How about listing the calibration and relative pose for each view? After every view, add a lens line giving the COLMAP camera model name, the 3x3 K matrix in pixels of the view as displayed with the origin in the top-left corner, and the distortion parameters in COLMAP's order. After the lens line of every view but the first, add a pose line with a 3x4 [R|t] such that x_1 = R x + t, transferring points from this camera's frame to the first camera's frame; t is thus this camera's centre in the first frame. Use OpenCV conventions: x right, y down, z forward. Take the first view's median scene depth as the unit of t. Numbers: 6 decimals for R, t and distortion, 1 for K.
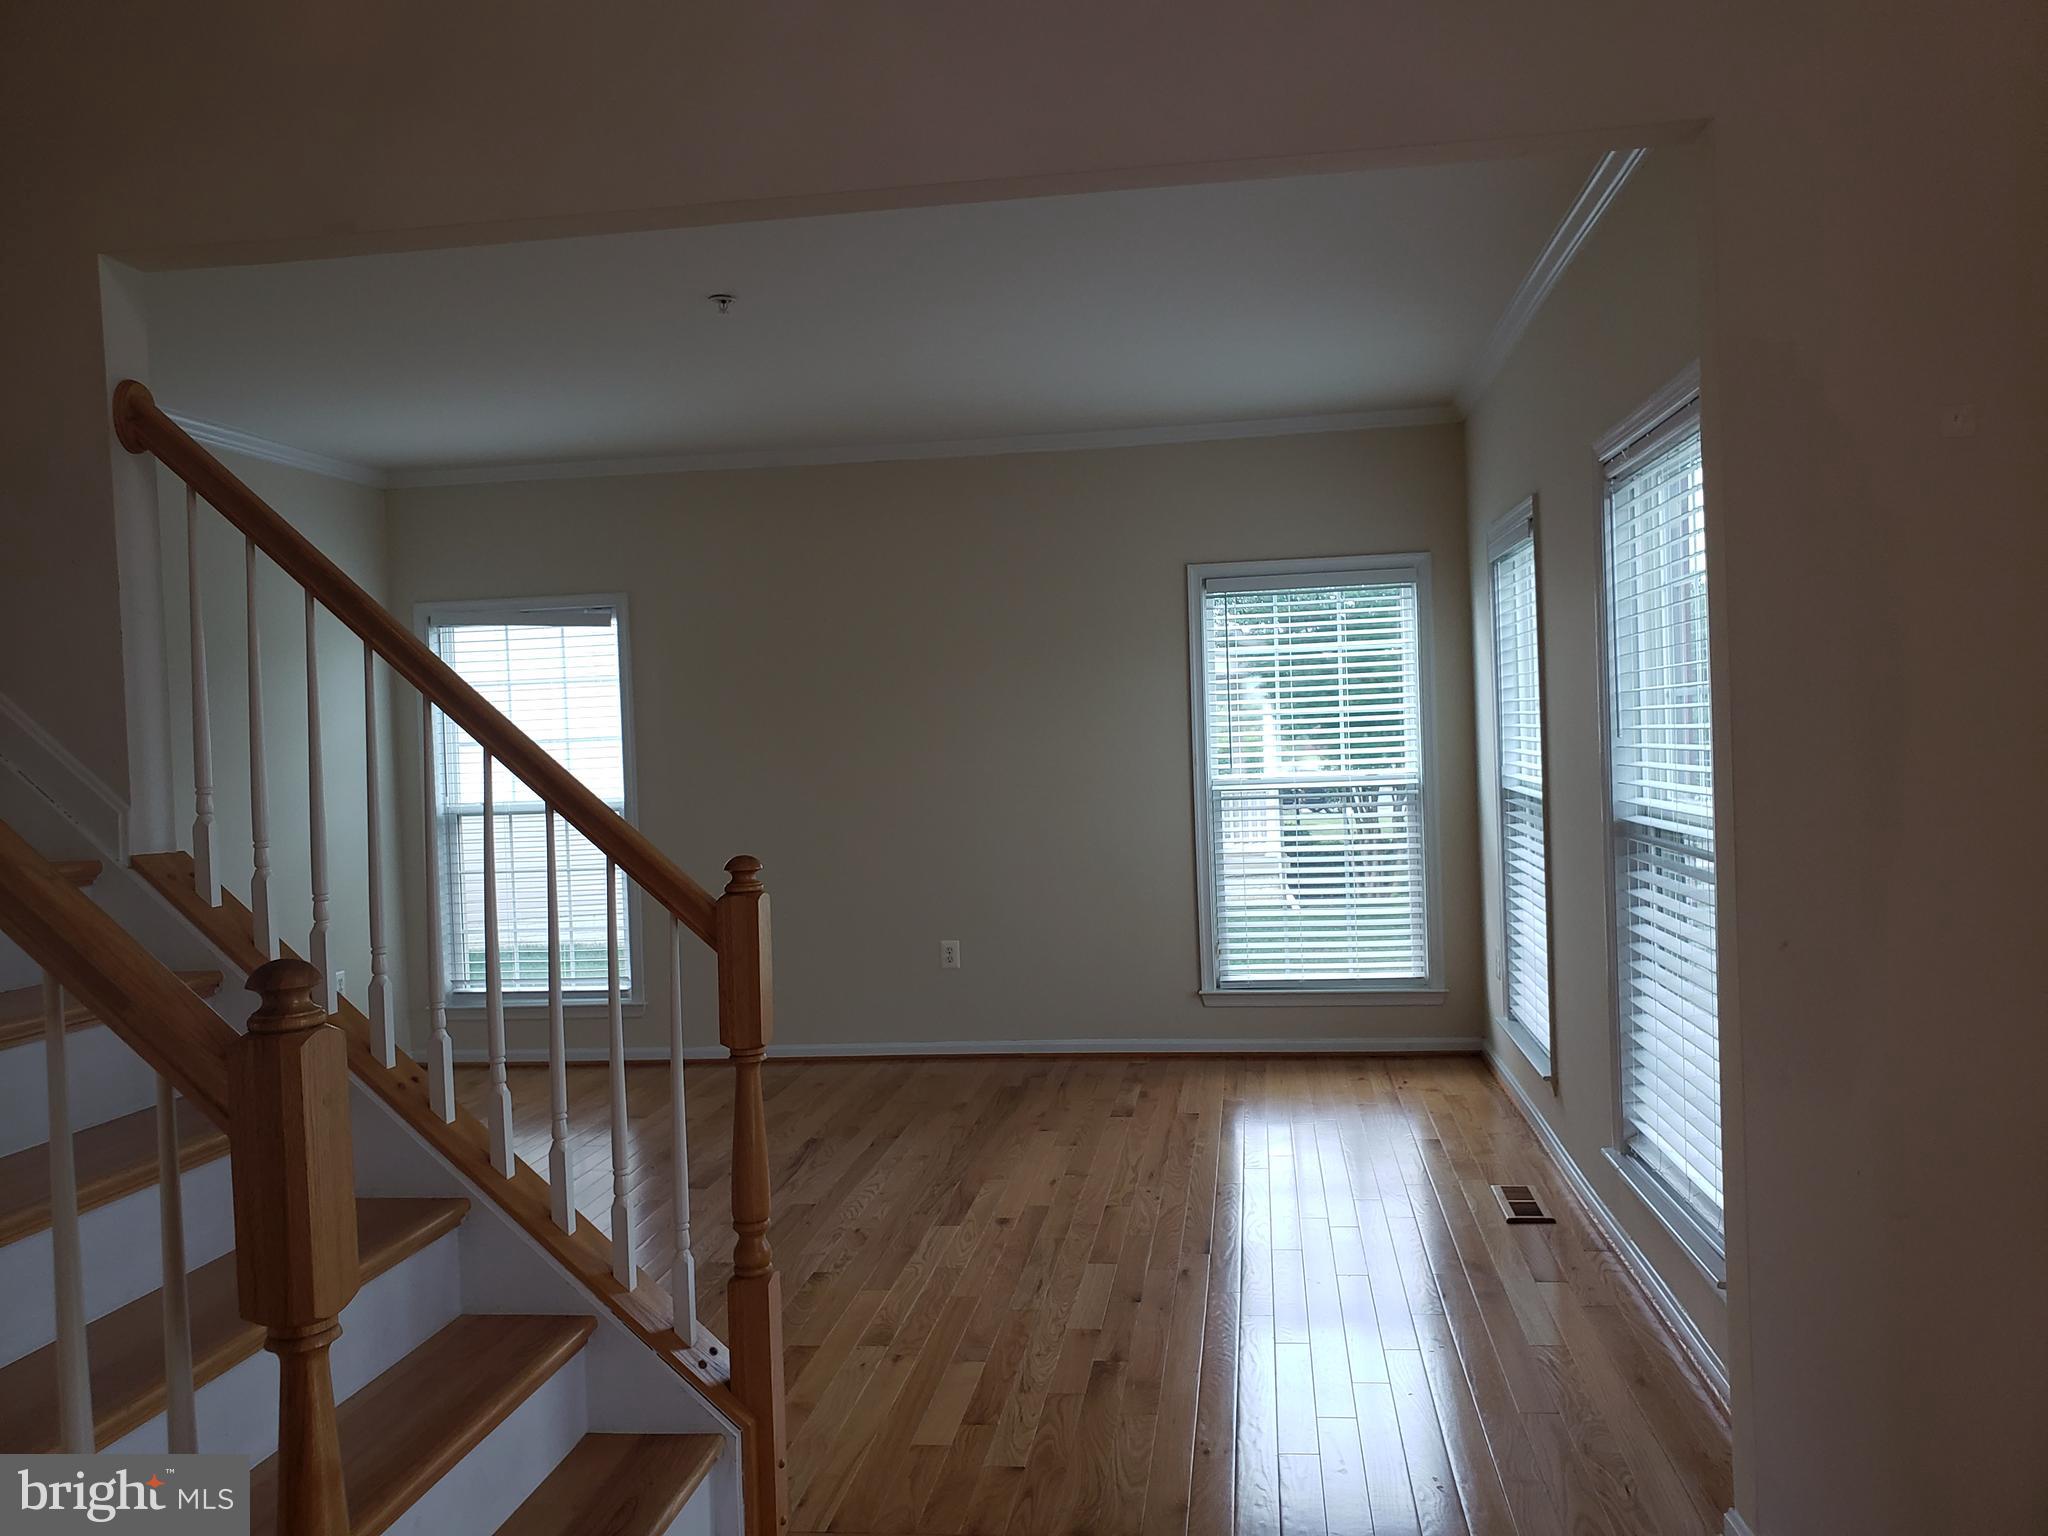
lens RADIAL K [[1579.6, 0, 1017.9], [0, 1579.6, 775.6], [0, 0, 1]] dist [-0.001359, 0.064126]
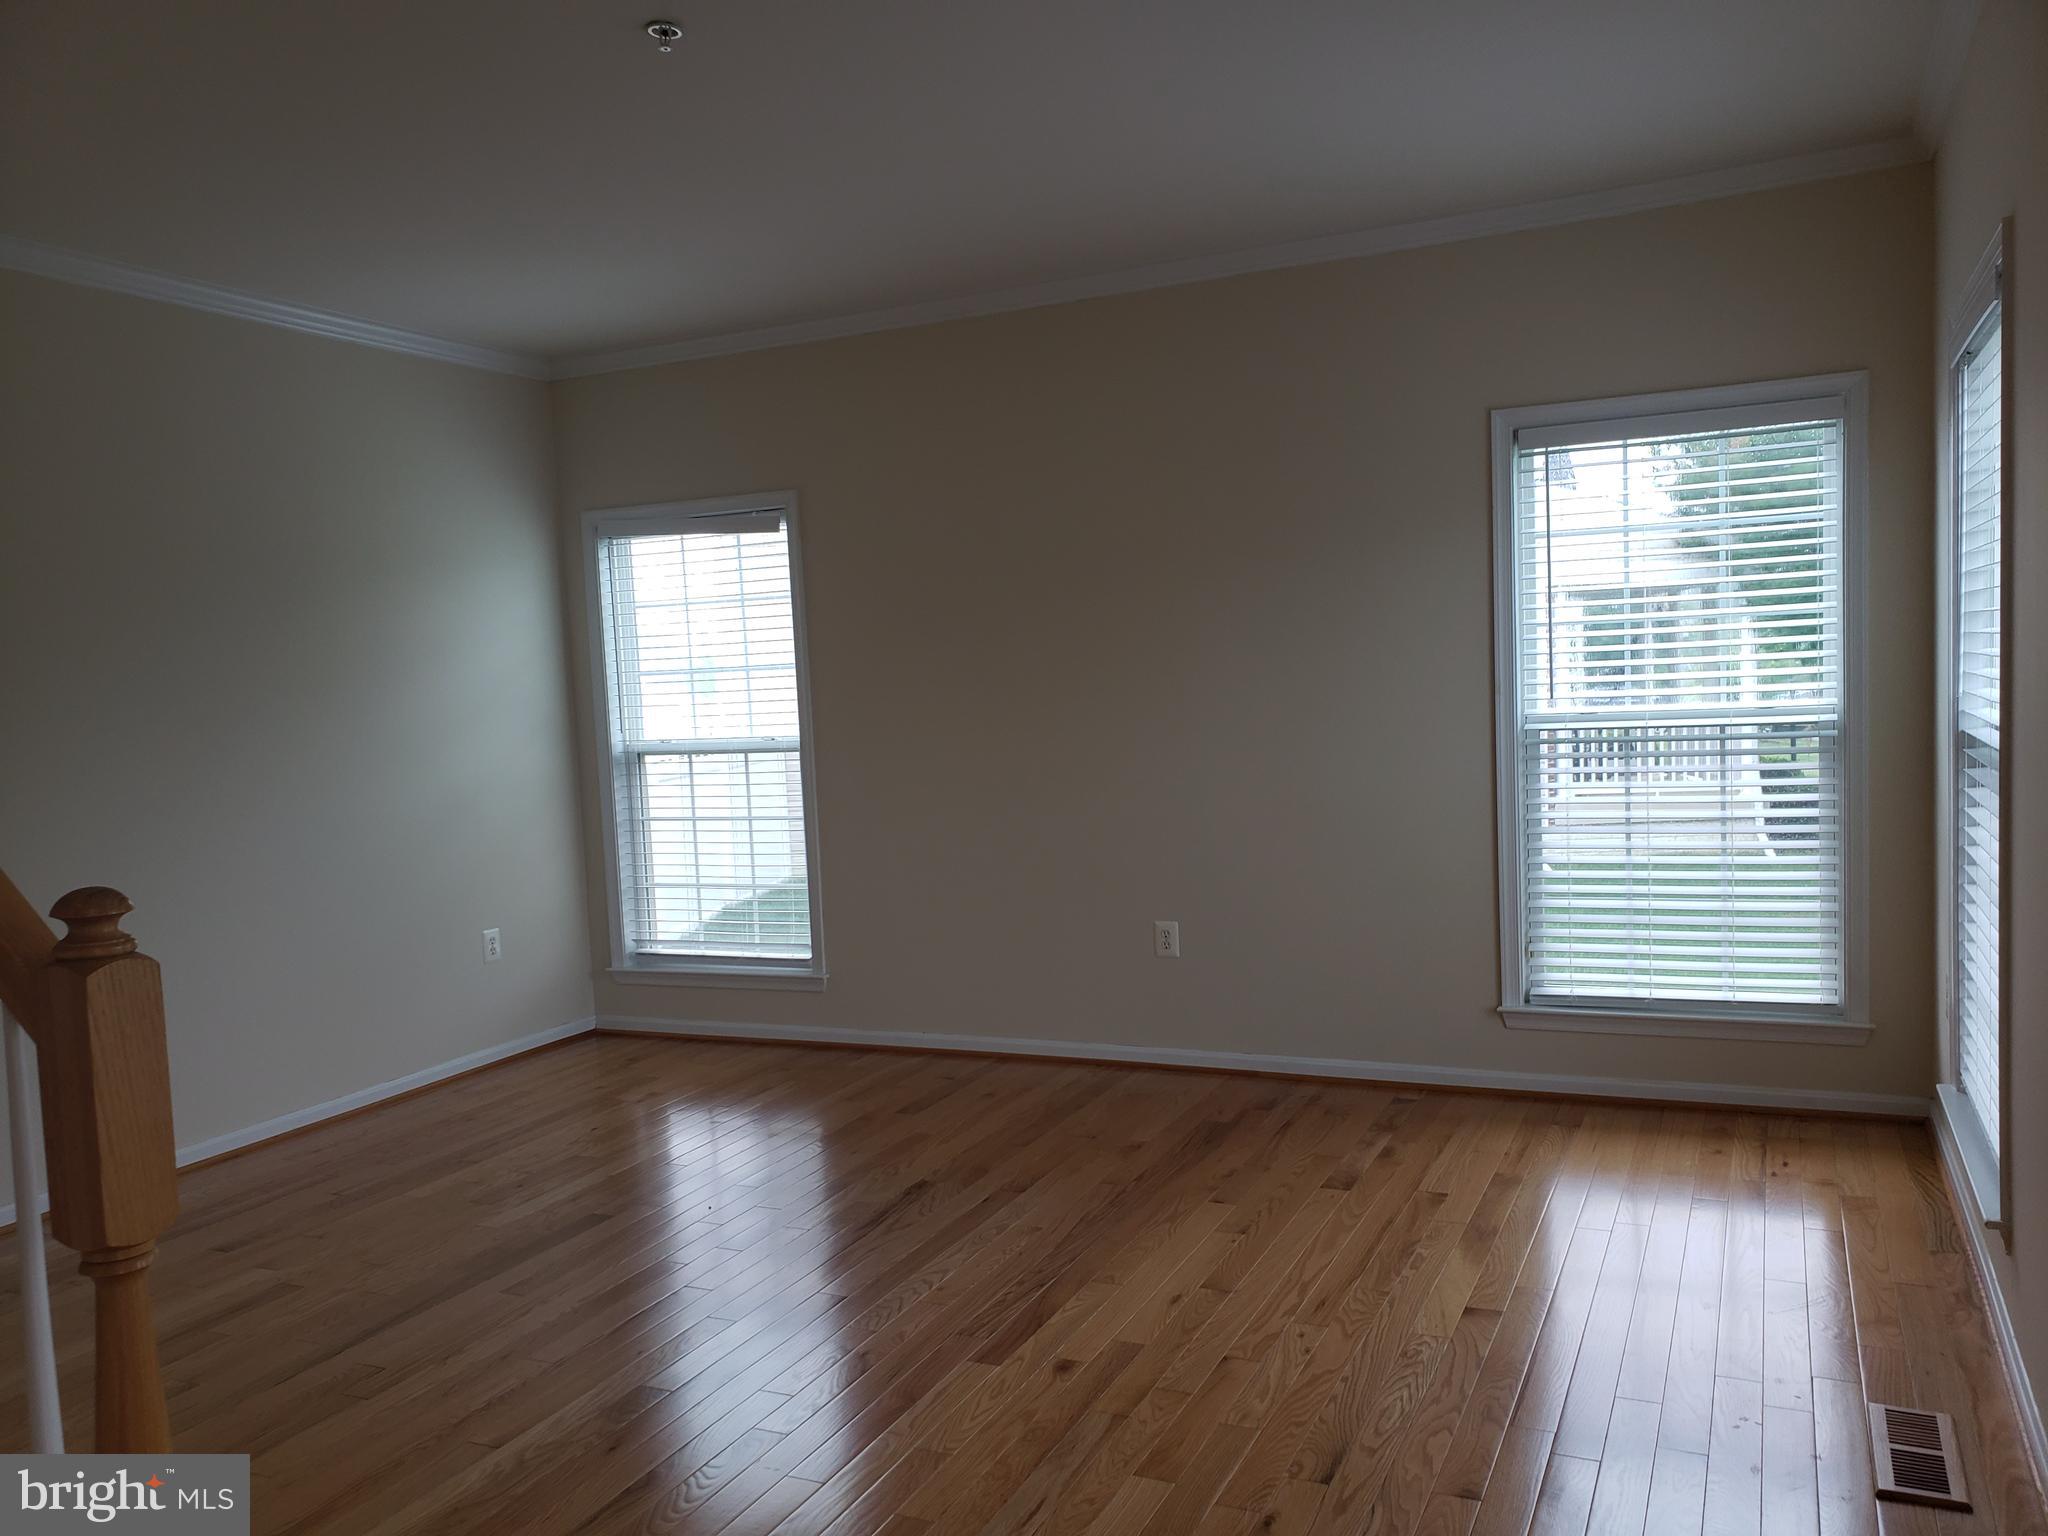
lens RADIAL K [[1549.5, 0, 1020.7], [0, 1549.5, 817.7], [0, 0, 1]] dist [0.000858, 0.002871]
pose [[0.955645, 0.020532, -0.293805, 0.114216], [0.000716, 0.997402, 0.072032, -0.001750], [0.294520, -0.069047, 0.953148, 0.258768]]
